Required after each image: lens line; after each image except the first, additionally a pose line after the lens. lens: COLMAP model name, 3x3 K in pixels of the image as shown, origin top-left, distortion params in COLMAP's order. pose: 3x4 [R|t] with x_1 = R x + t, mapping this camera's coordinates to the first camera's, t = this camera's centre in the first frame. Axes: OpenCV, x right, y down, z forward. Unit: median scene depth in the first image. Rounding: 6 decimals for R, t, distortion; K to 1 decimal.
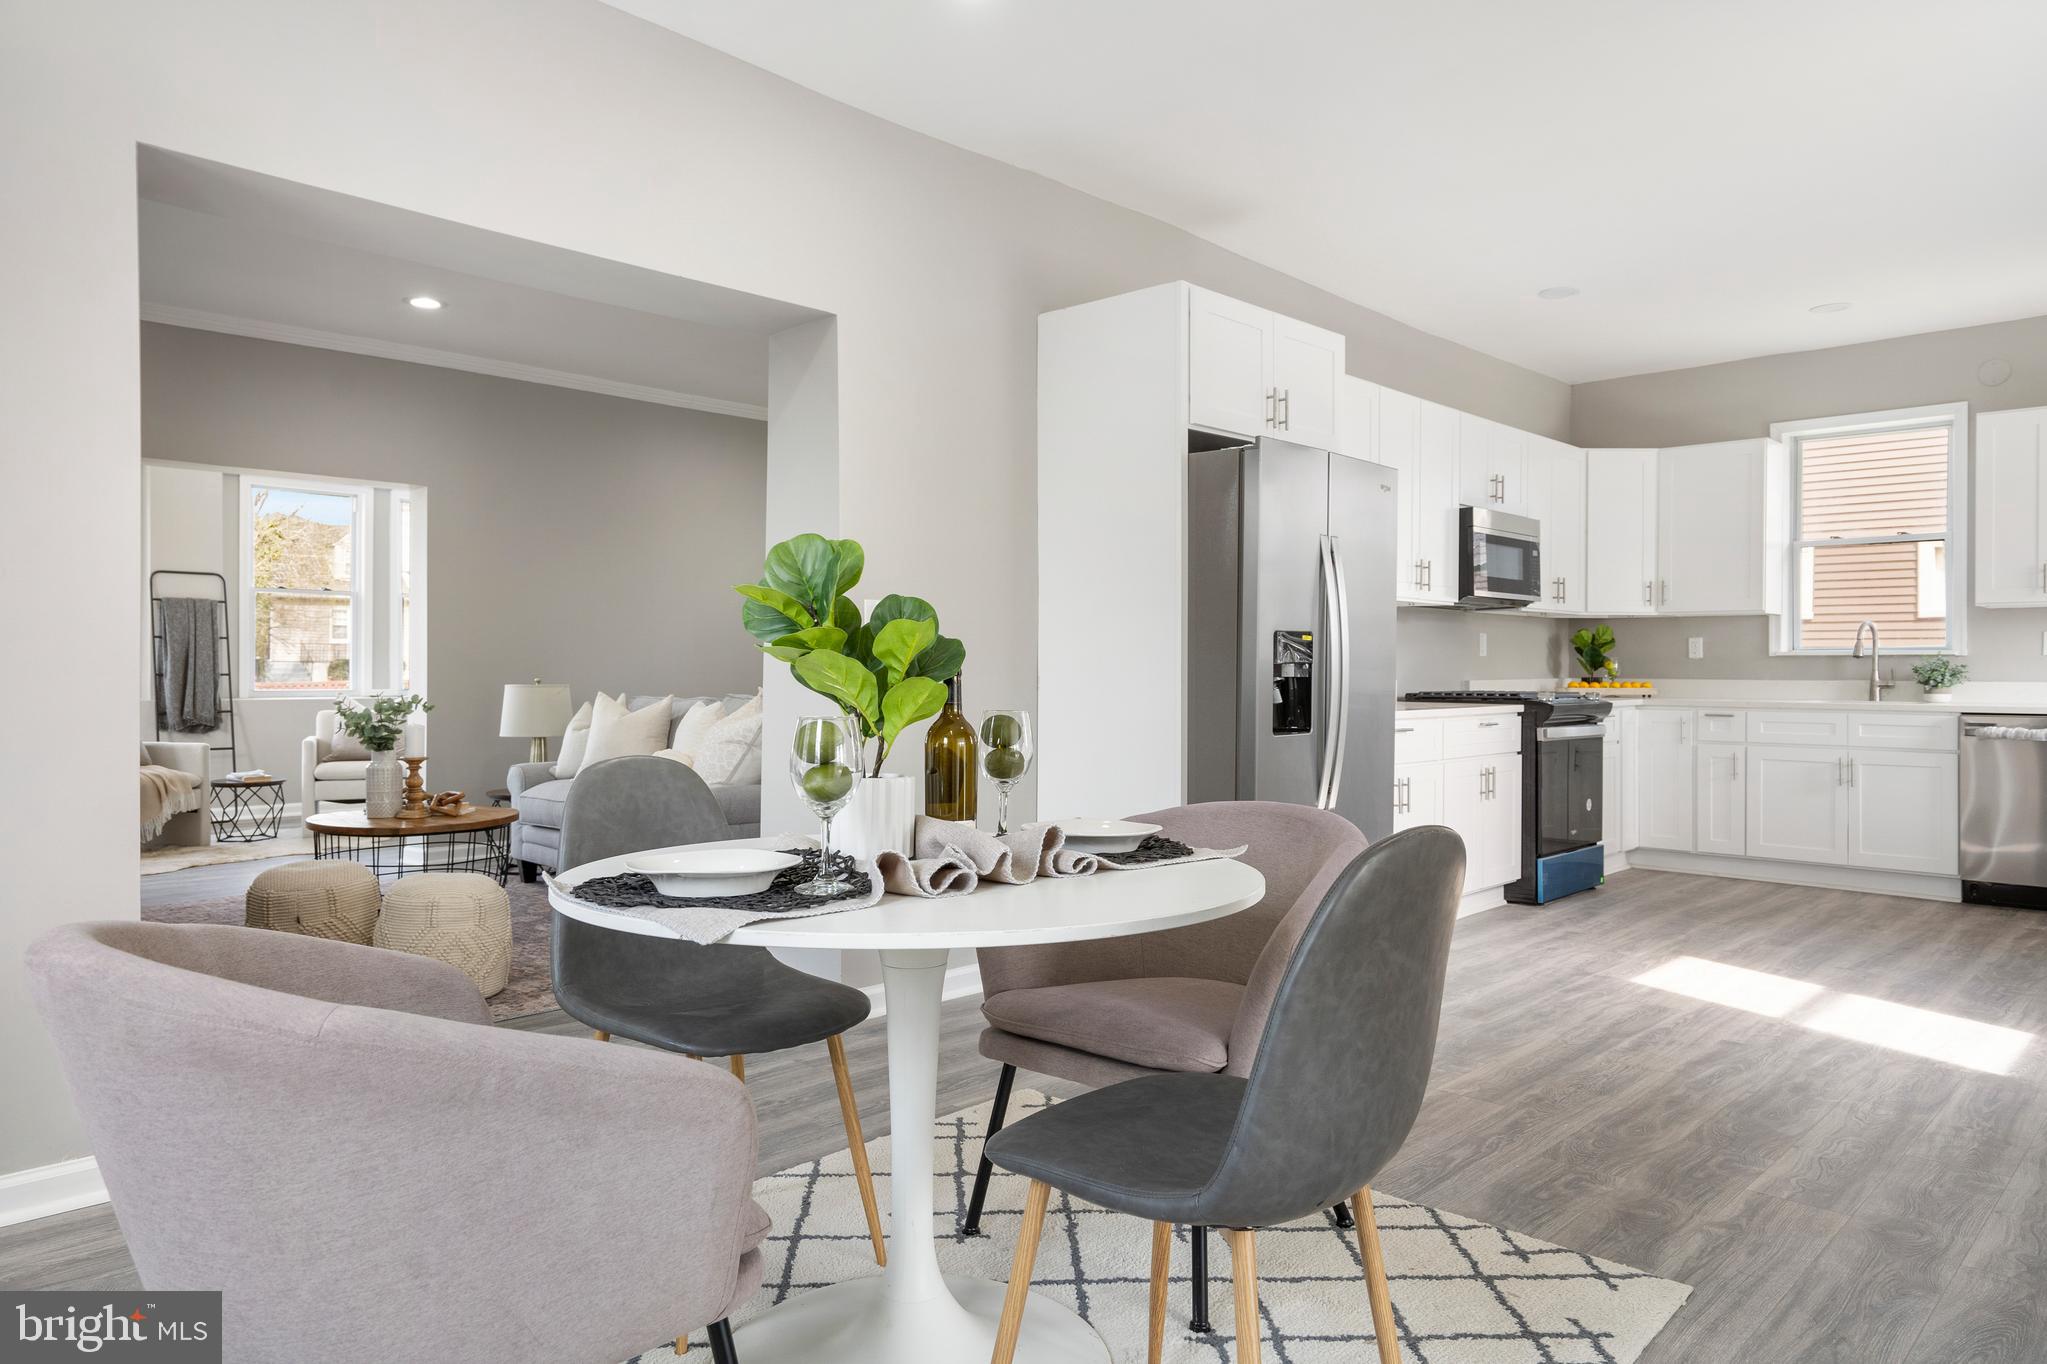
lens RADIAL K [[1333.0, 0, 1016.7], [0, 1333.0, 667.2], [0, 0, 1]] dist [0.004509, 0.000867]
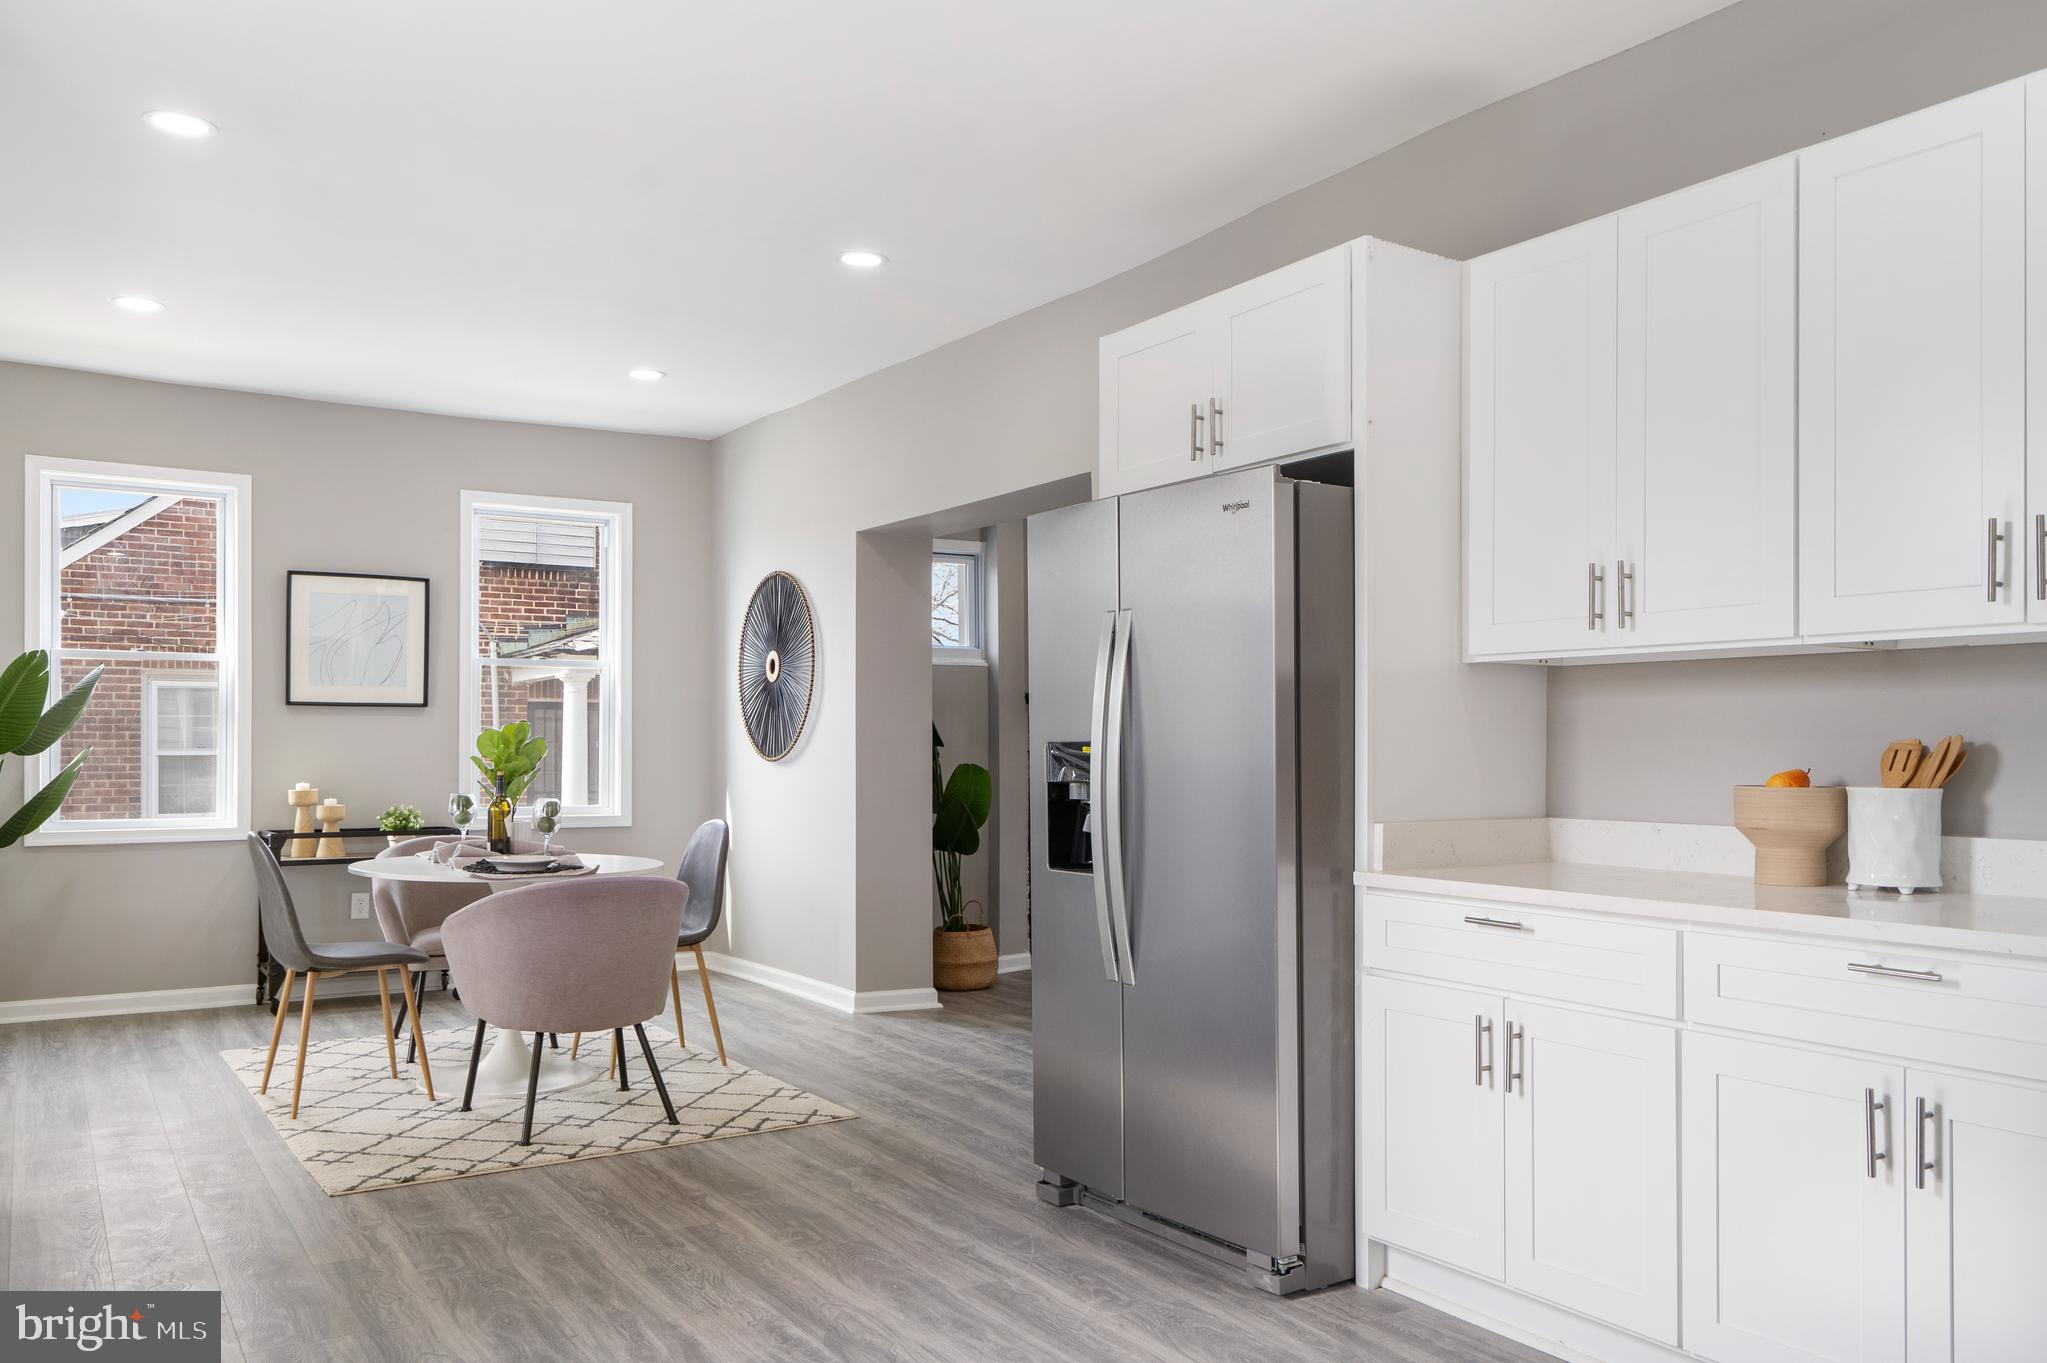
lens RADIAL K [[1555.5, 0, 1018.0], [0, 1555.5, 740.8], [0, 0, 1]] dist [0.005952, 0.002736]
pose [[-0.234378, -0.007076, -0.972120, 0.723885], [-0.004681, 0.999970, -0.006150, -0.014154], [0.972134, 0.003110, -0.234404, 0.769878]]
